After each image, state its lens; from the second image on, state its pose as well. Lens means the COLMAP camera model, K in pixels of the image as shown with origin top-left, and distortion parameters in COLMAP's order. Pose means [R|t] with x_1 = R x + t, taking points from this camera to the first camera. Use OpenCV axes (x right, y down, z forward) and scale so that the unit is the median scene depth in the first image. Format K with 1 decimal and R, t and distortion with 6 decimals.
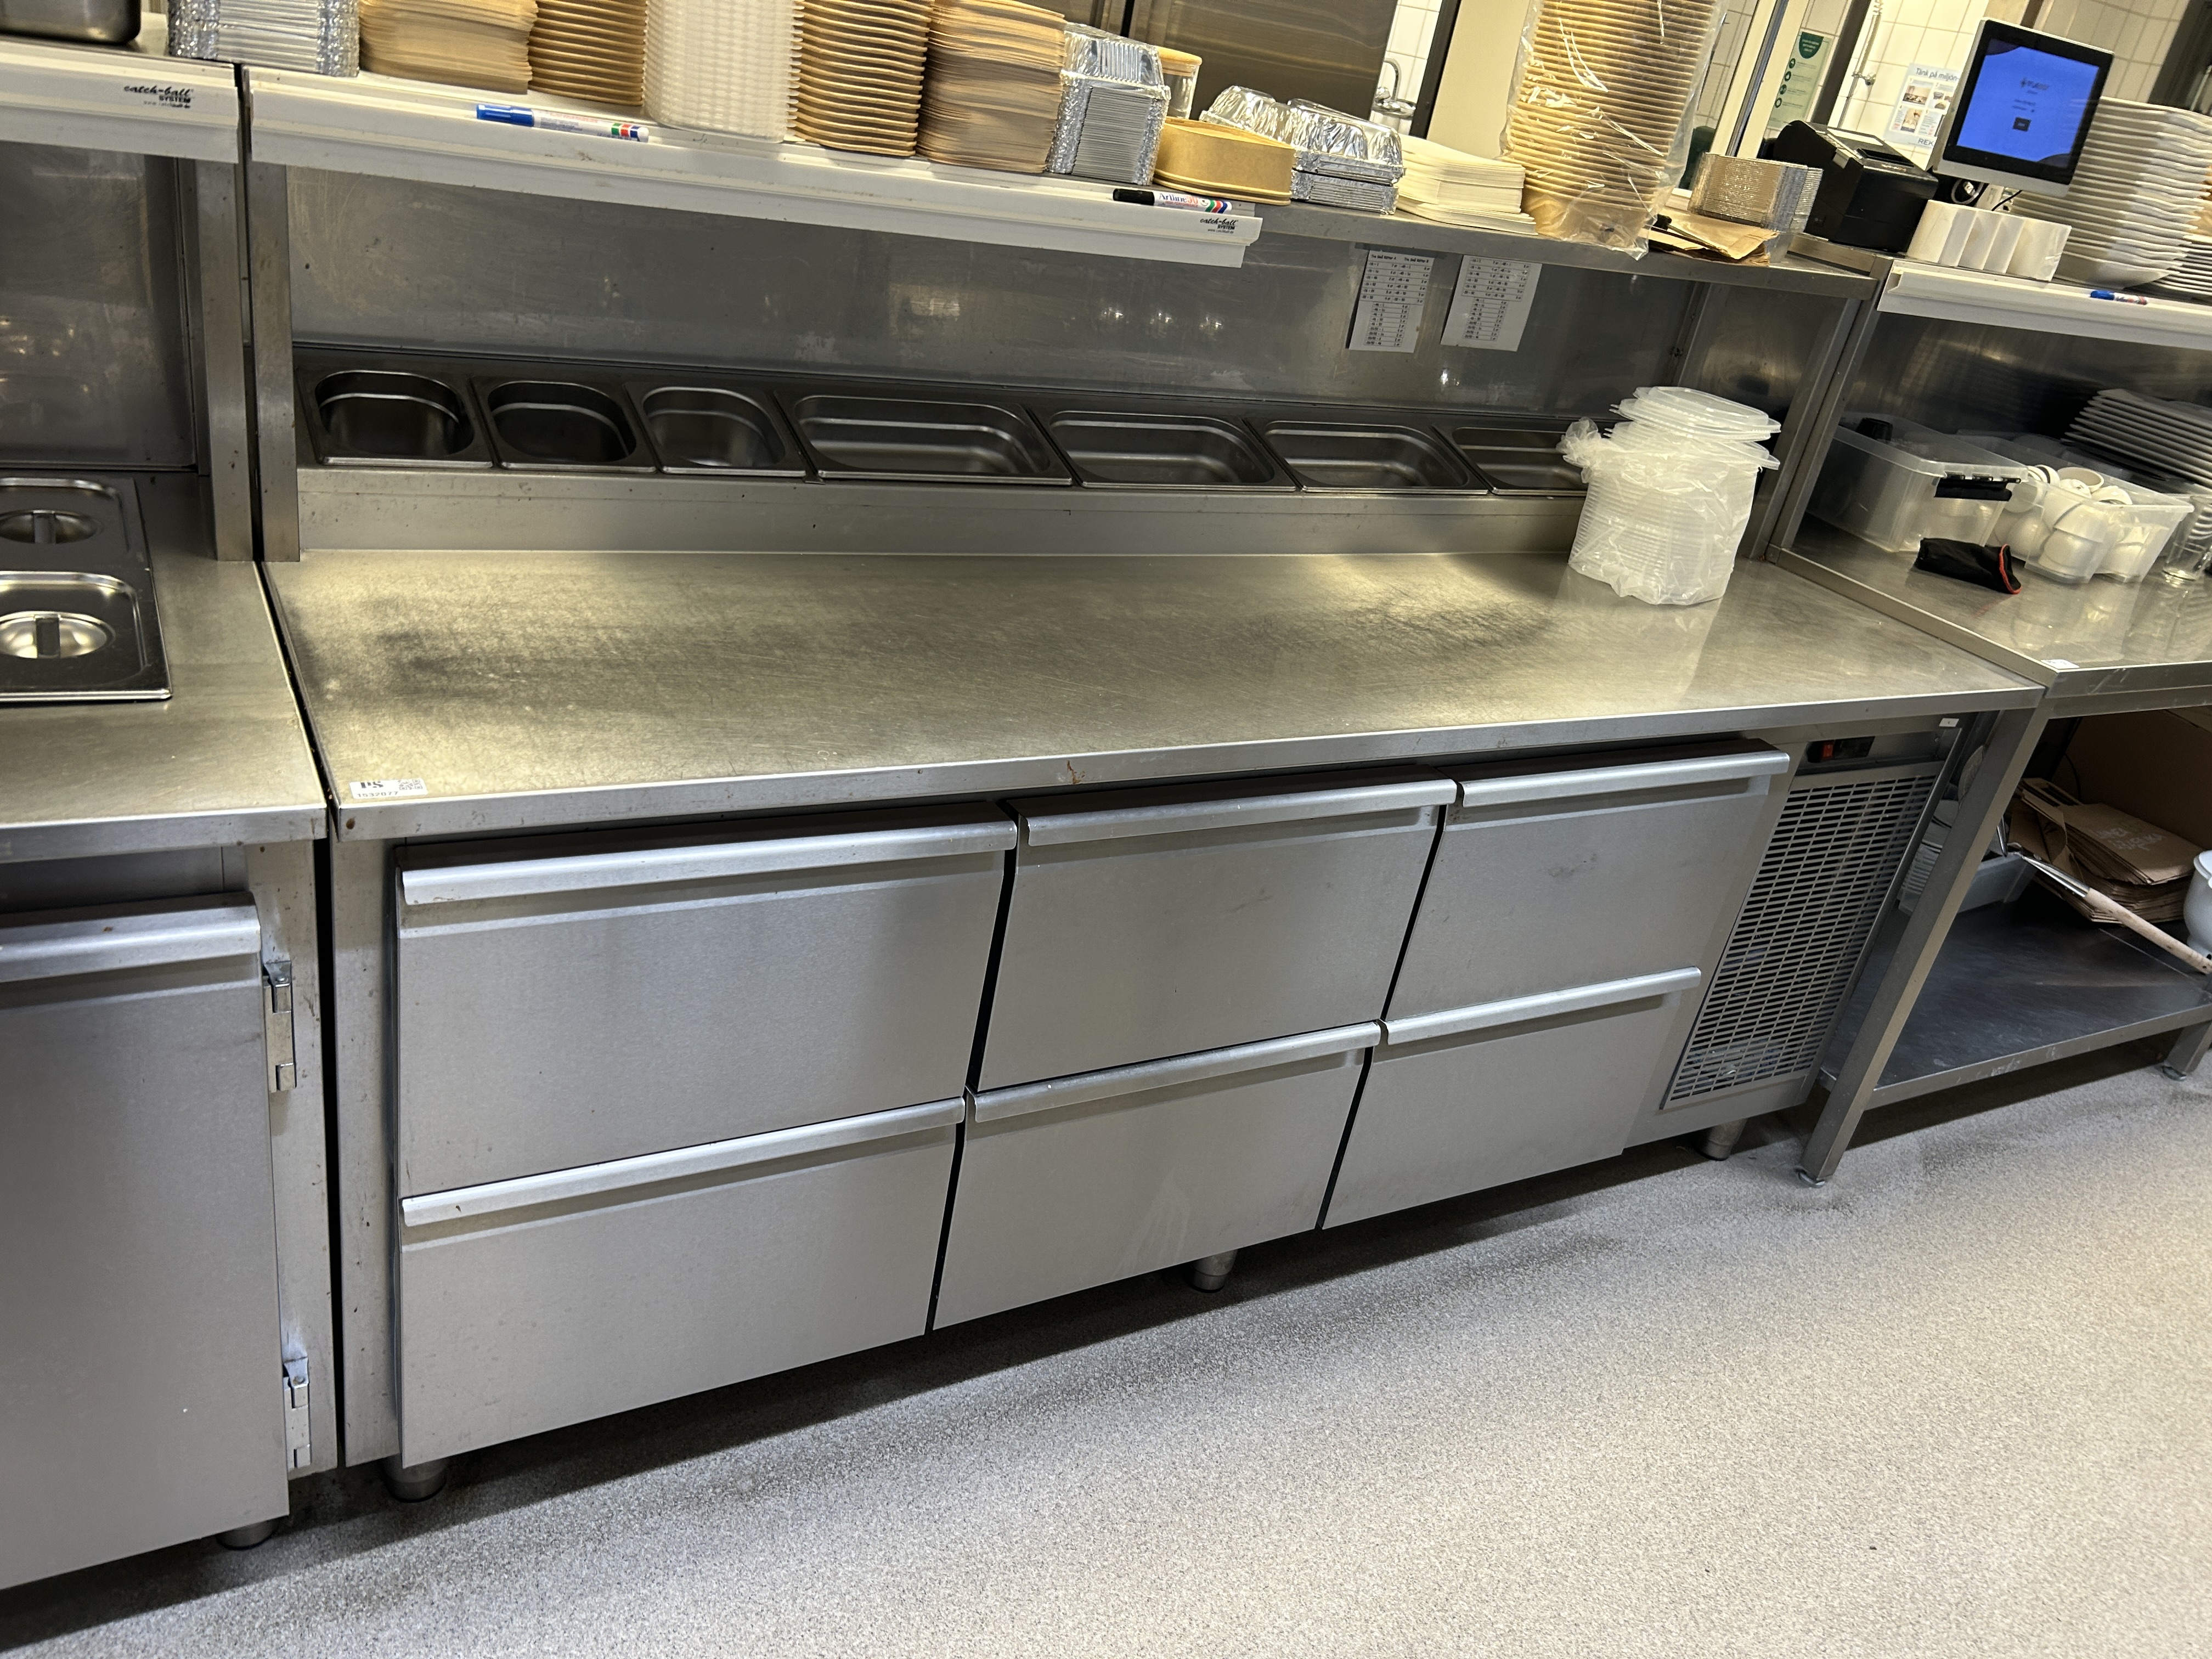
lens RADIAL K [[1672.8, 0, 1112.3], [0, 1672.8, 824.8], [0, 0, 1]] dist [0.043723, -0.051591]
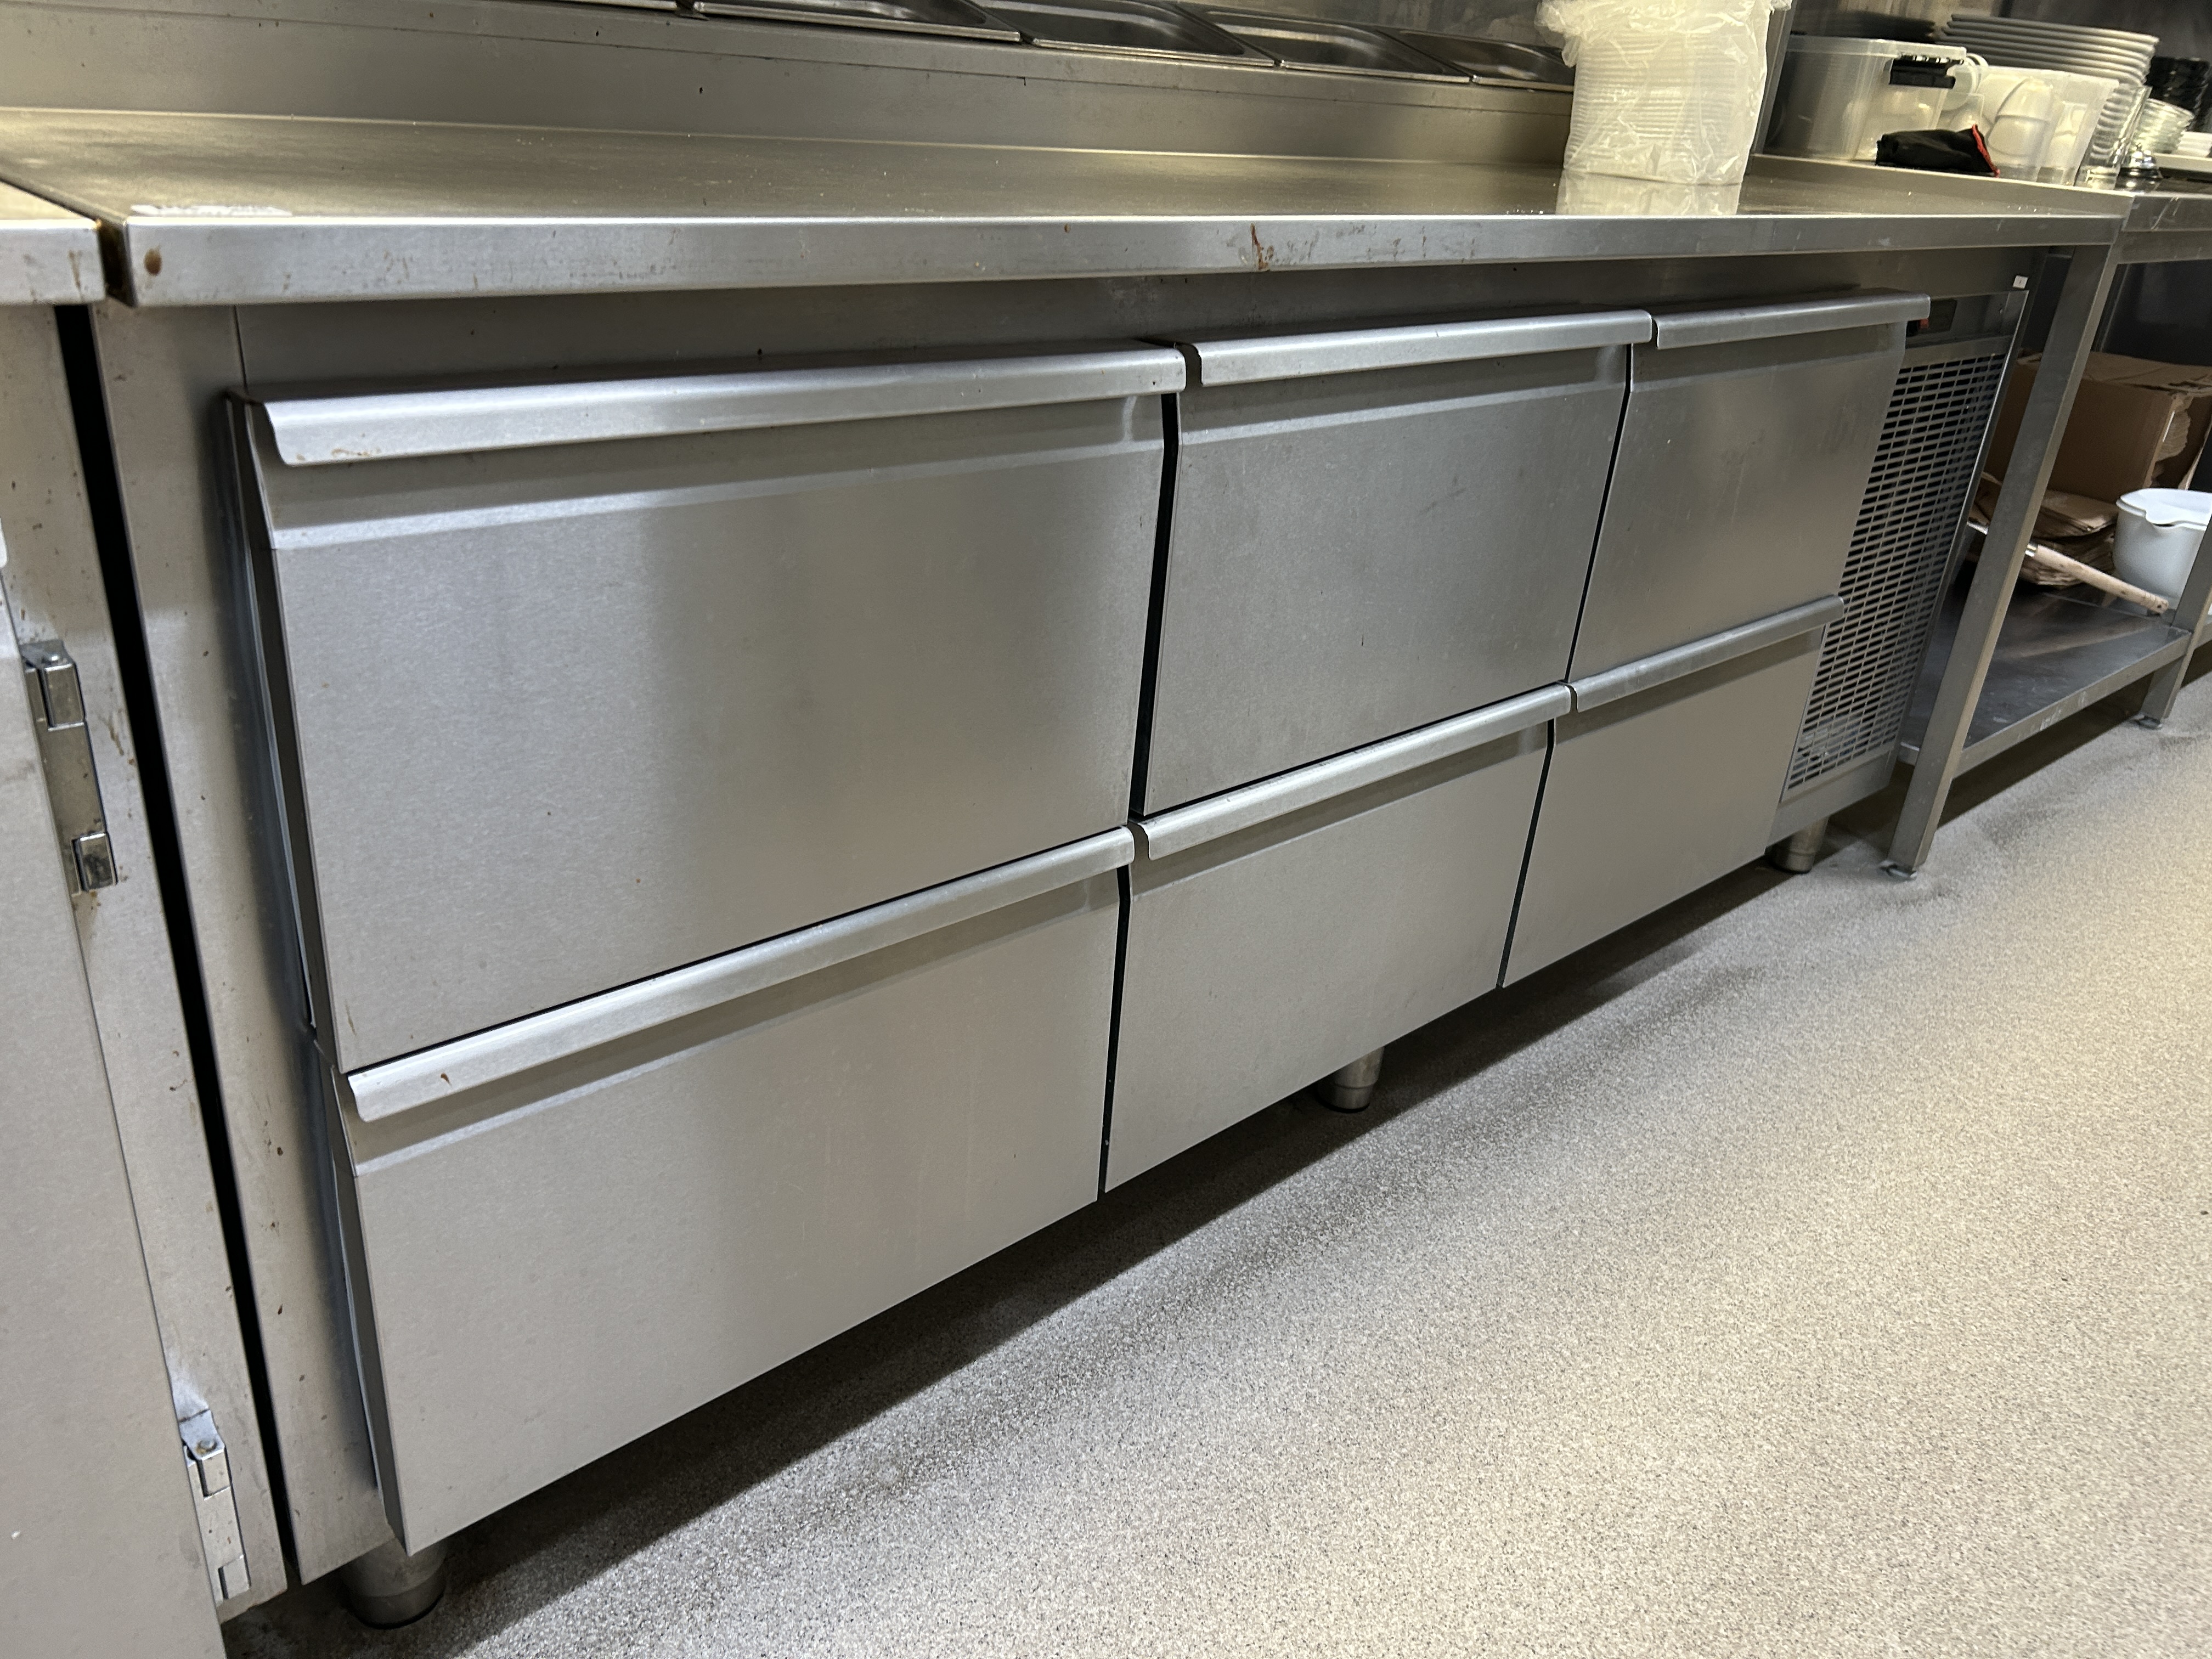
lens RADIAL K [[1672.8, 0, 1112.1], [0, 1672.8, 845.0], [0, 0, 1]] dist [0.043723, -0.051591]
pose [[0.964890, -0.193830, 0.177248, -0.174693], [0.192869, 0.980960, 0.022806, 0.123687], [-0.178293, 0.012180, 0.983902, 0.266830]]
